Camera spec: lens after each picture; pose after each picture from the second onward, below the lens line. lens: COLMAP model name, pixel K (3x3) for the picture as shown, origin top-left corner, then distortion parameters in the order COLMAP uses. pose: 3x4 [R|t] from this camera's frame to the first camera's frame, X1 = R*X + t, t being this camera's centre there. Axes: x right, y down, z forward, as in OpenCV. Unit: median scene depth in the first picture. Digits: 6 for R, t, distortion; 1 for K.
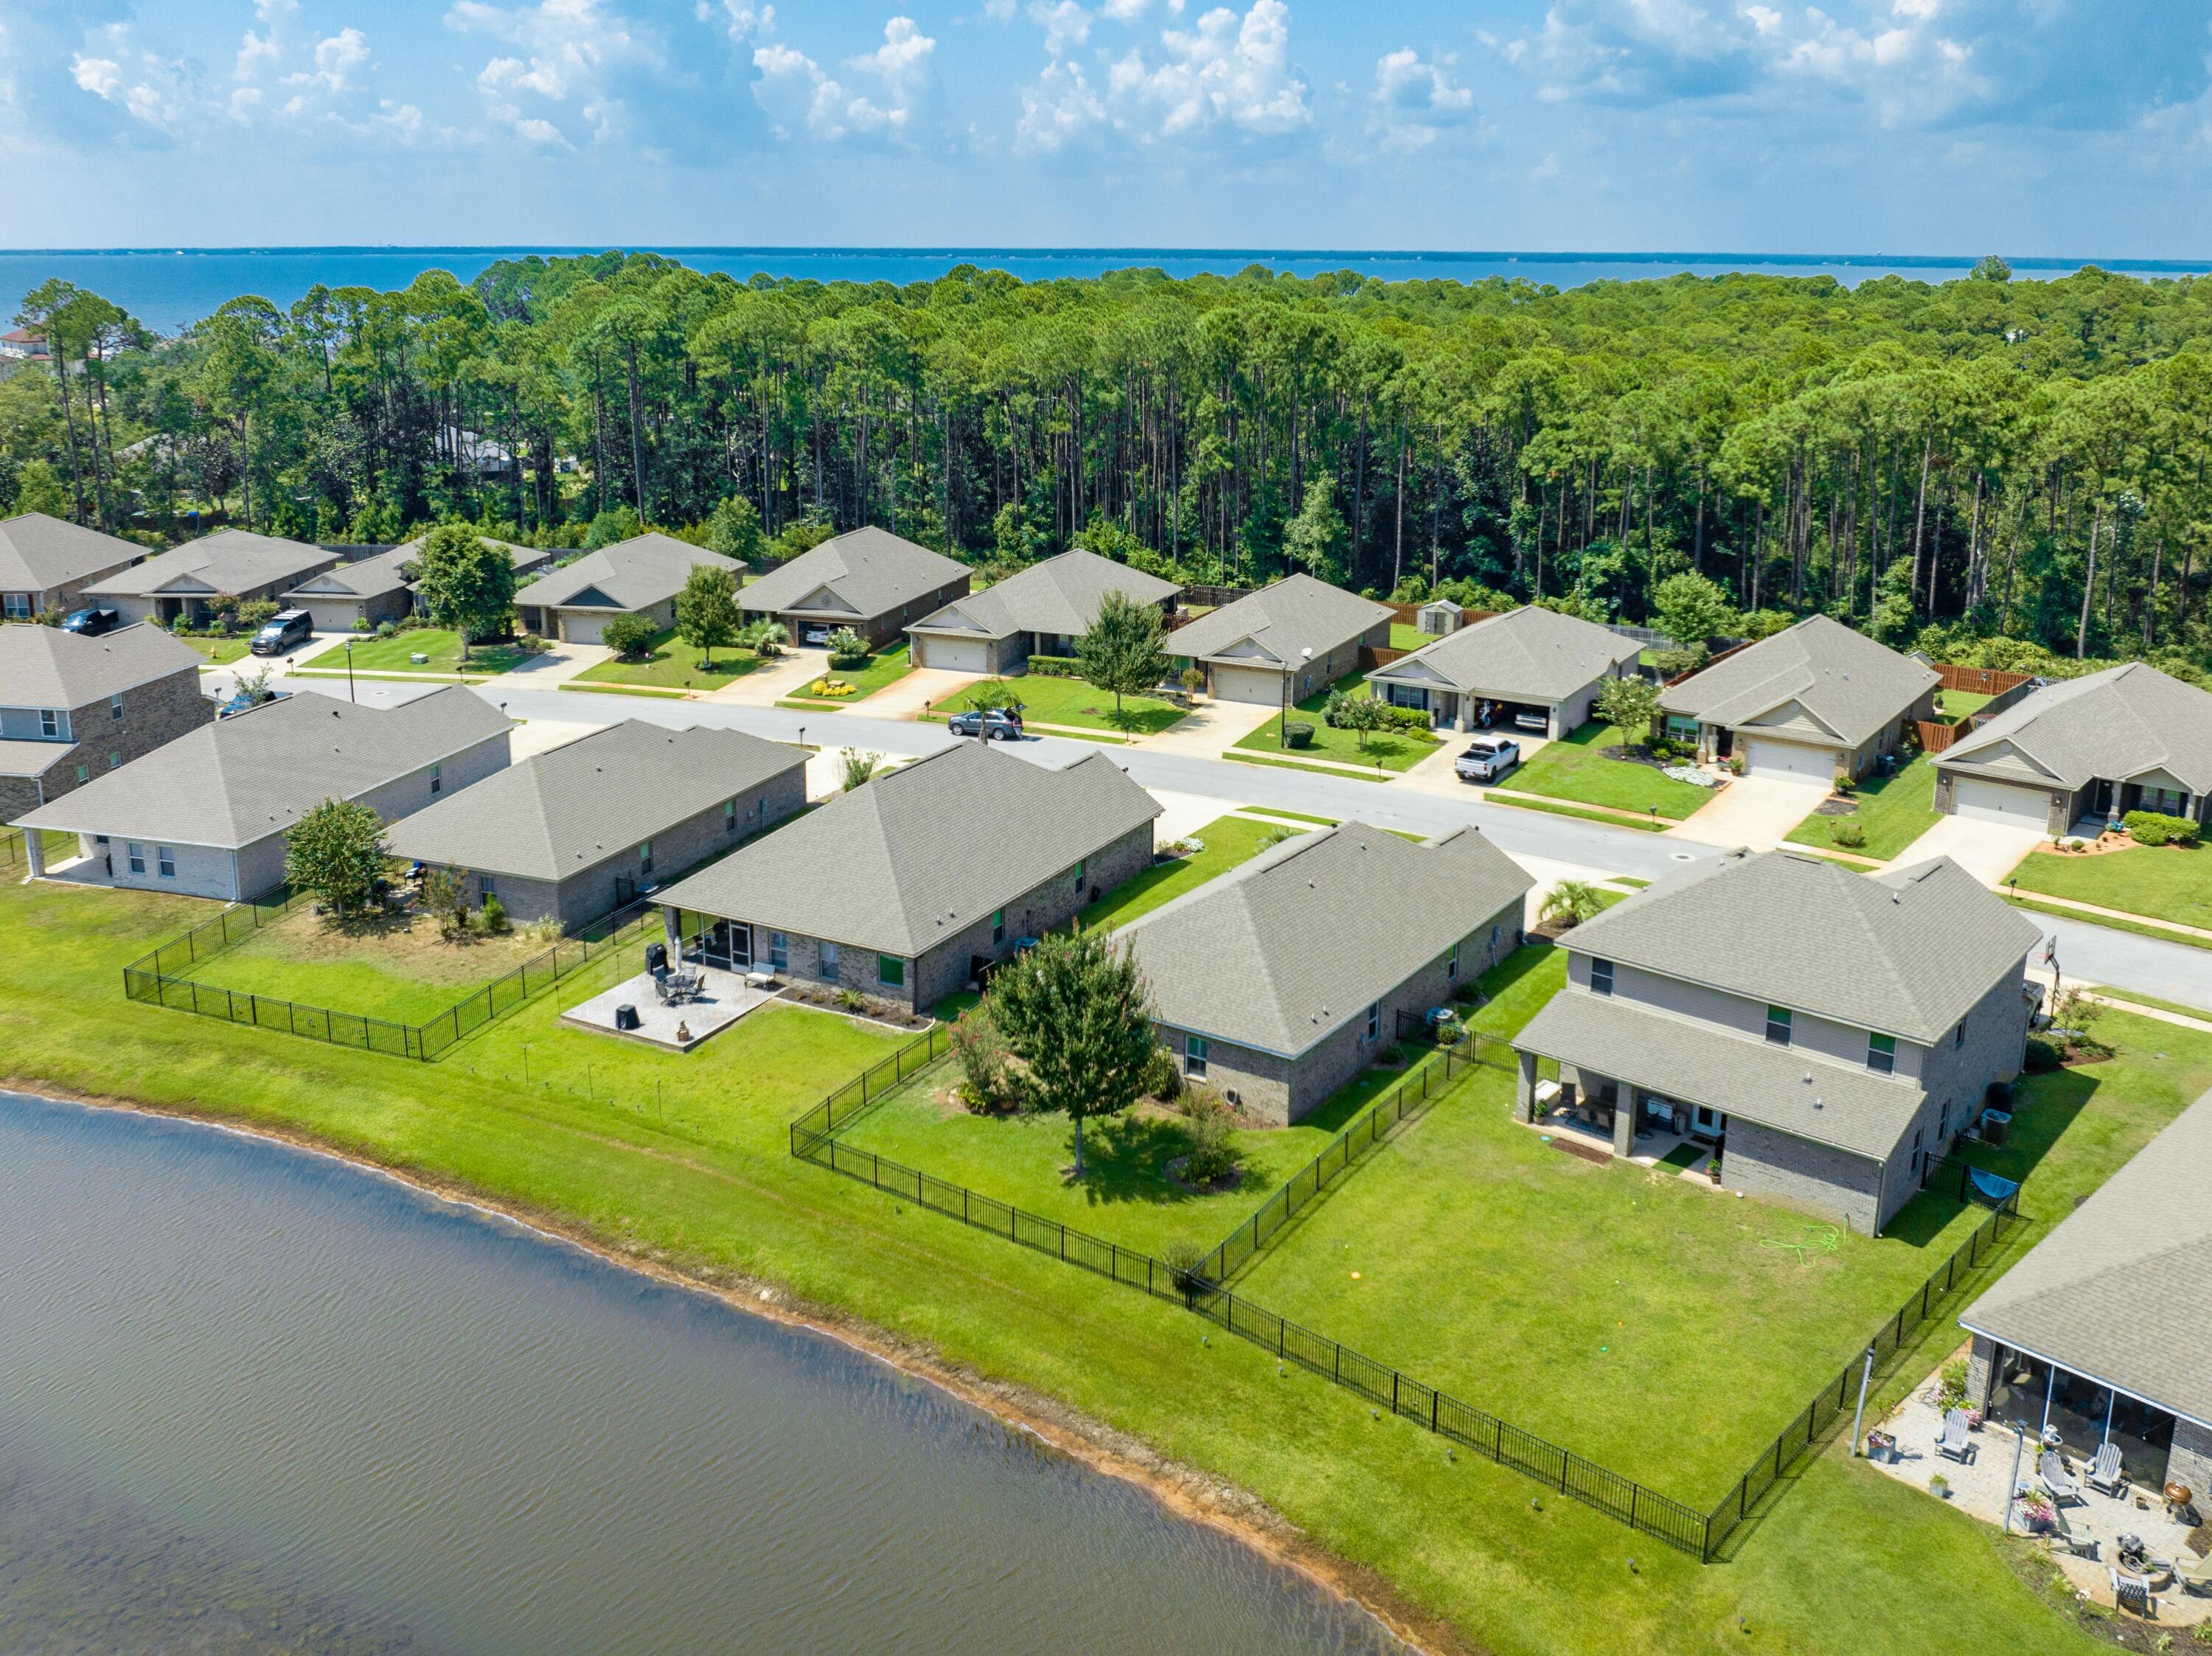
lens RADIAL K [[1842.5, 0, 1112.3], [0, 1842.5, 697.1], [0, 0, 1]] dist [-0.030623, -0.018994]
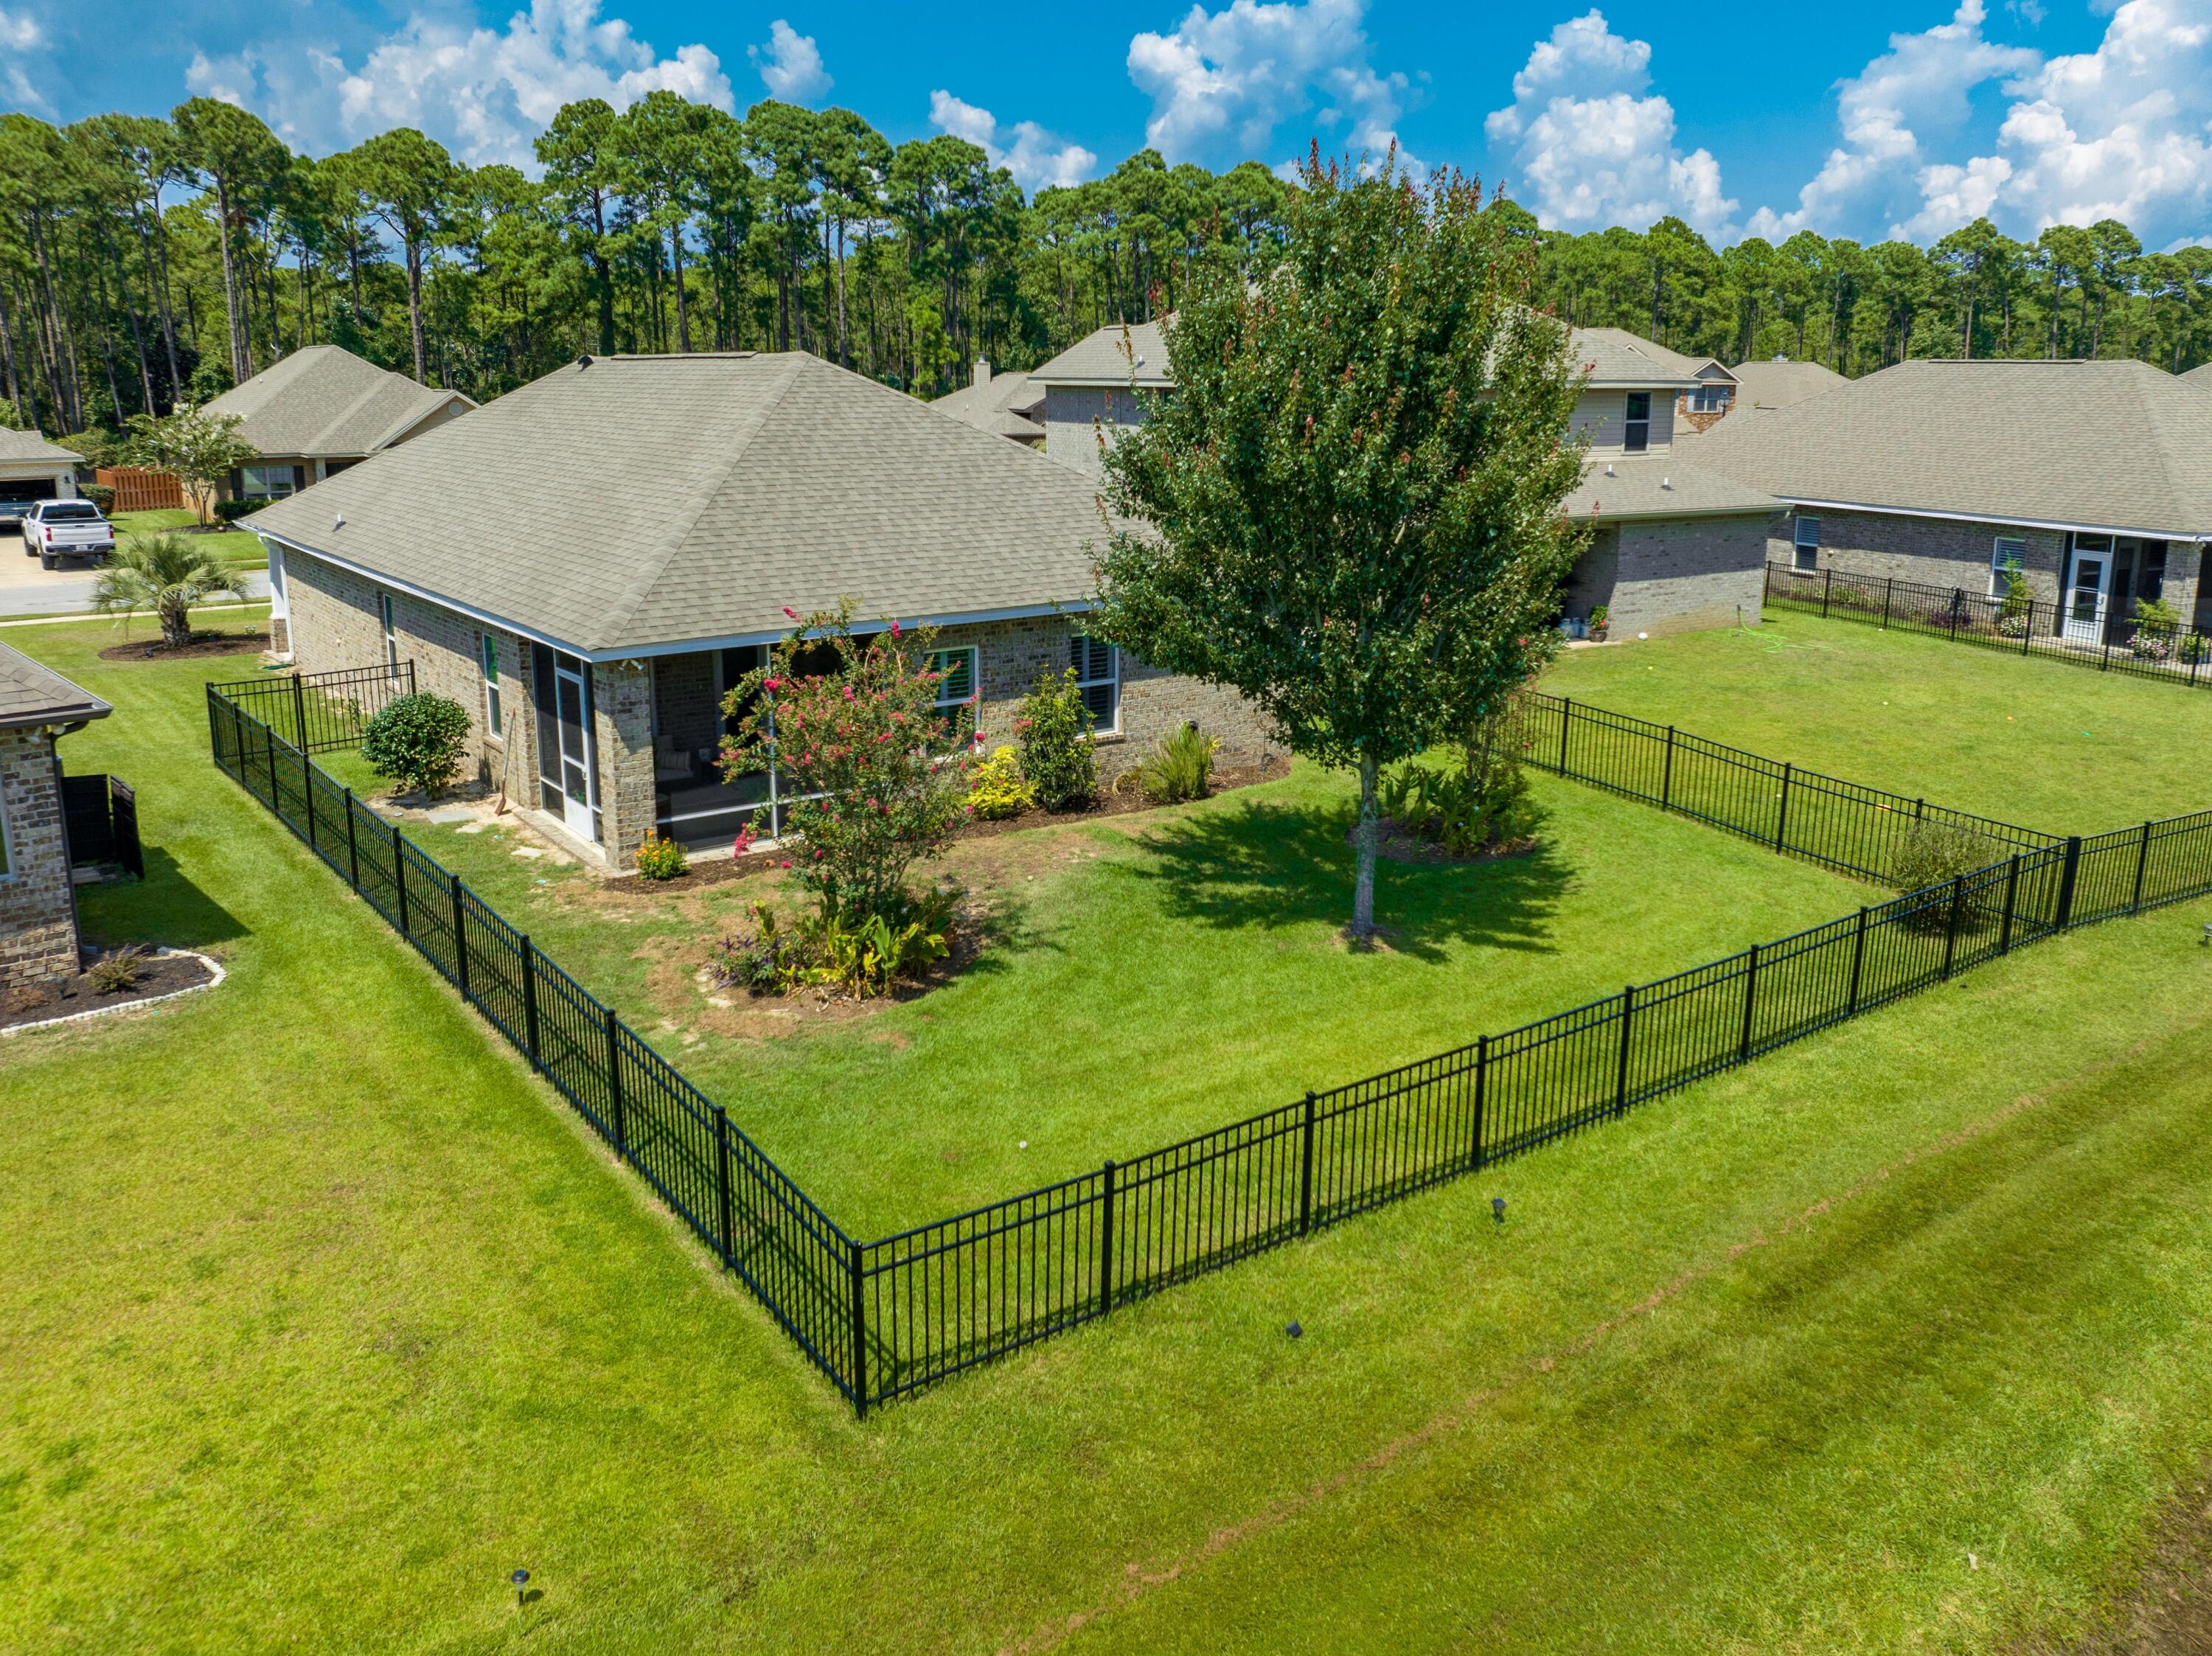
lens RADIAL K [[1694.7, 0, 1119.7], [0, 1694.7, 741.0], [0, 0, 1]] dist [-0.043194, 0.003231]
pose [[0.316869, -0.205143, 0.926018, -0.183791], [0.223804, 0.964932, 0.137182, 0.097587], [-0.921686, 0.163778, 0.351669, 0.533615]]
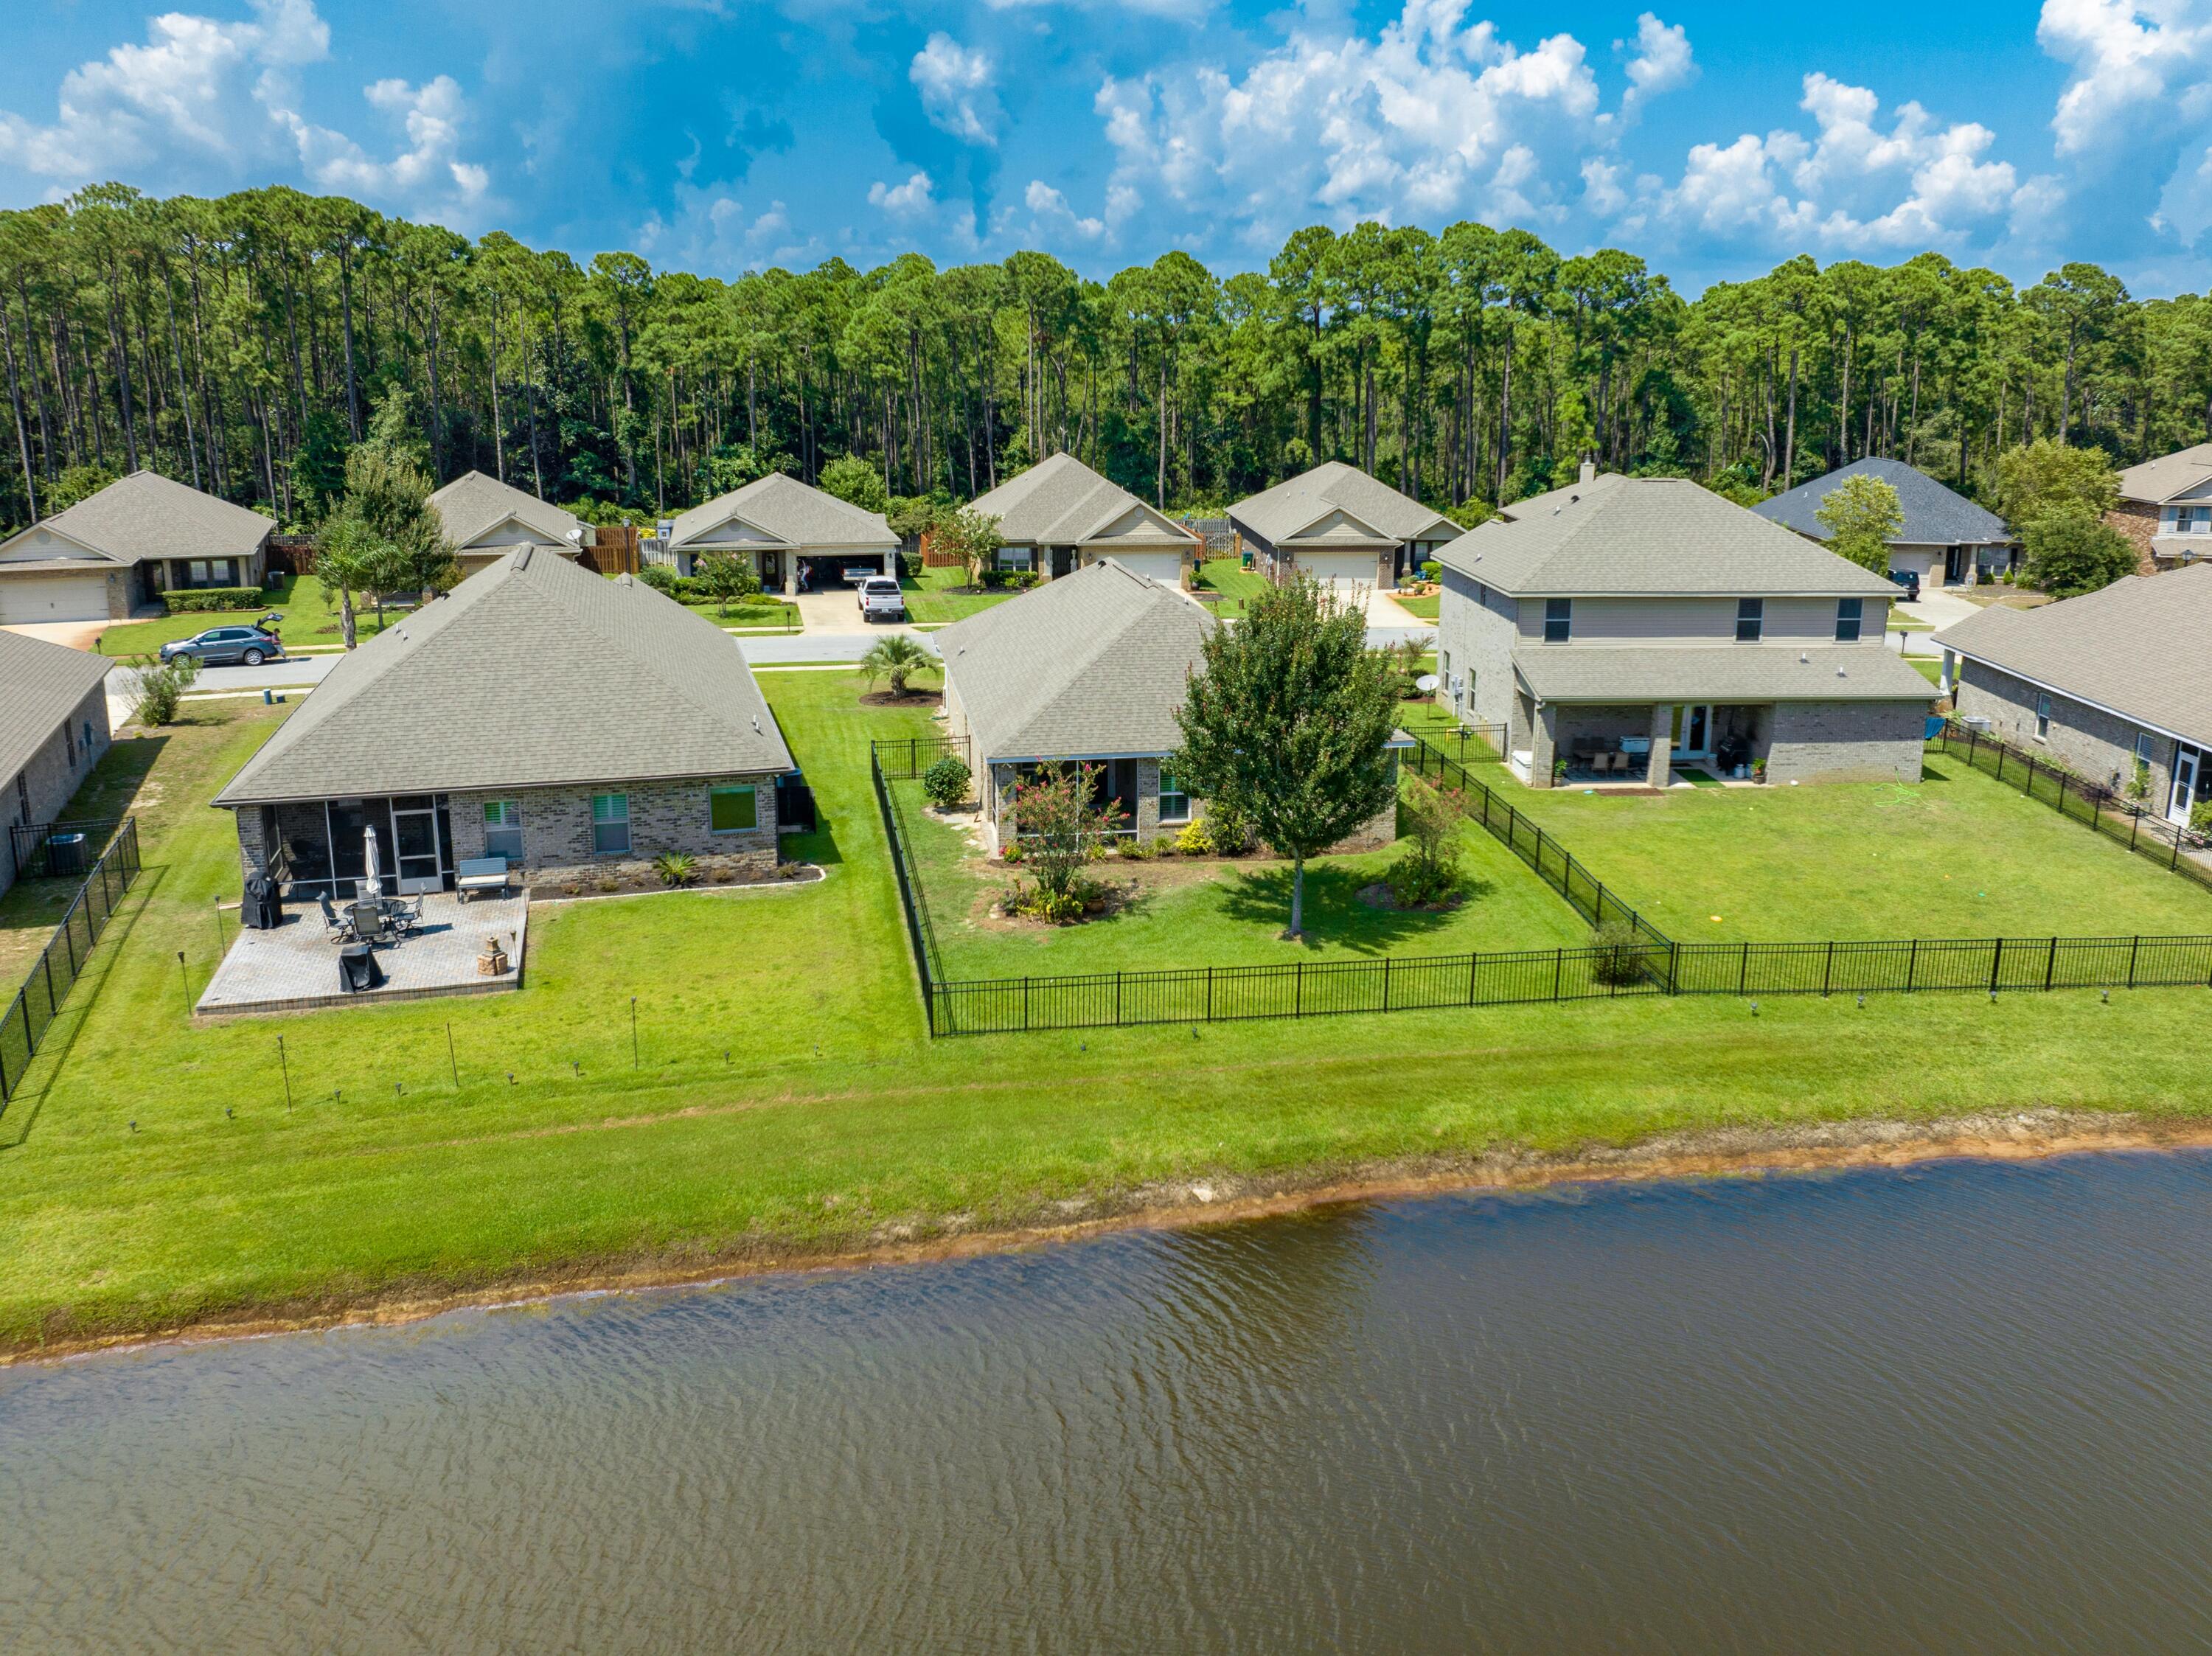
lens RADIAL K [[1694.7, 0, 1118.8], [0, 1694.7, 755.3], [0, 0, 1]] dist [-0.043194, 0.003231]
pose [[0.715376, -0.158192, 0.680597, -0.288973], [0.164712, 0.984764, 0.055761, 0.081993], [-0.679049, 0.072212, 0.730533, 0.325774]]
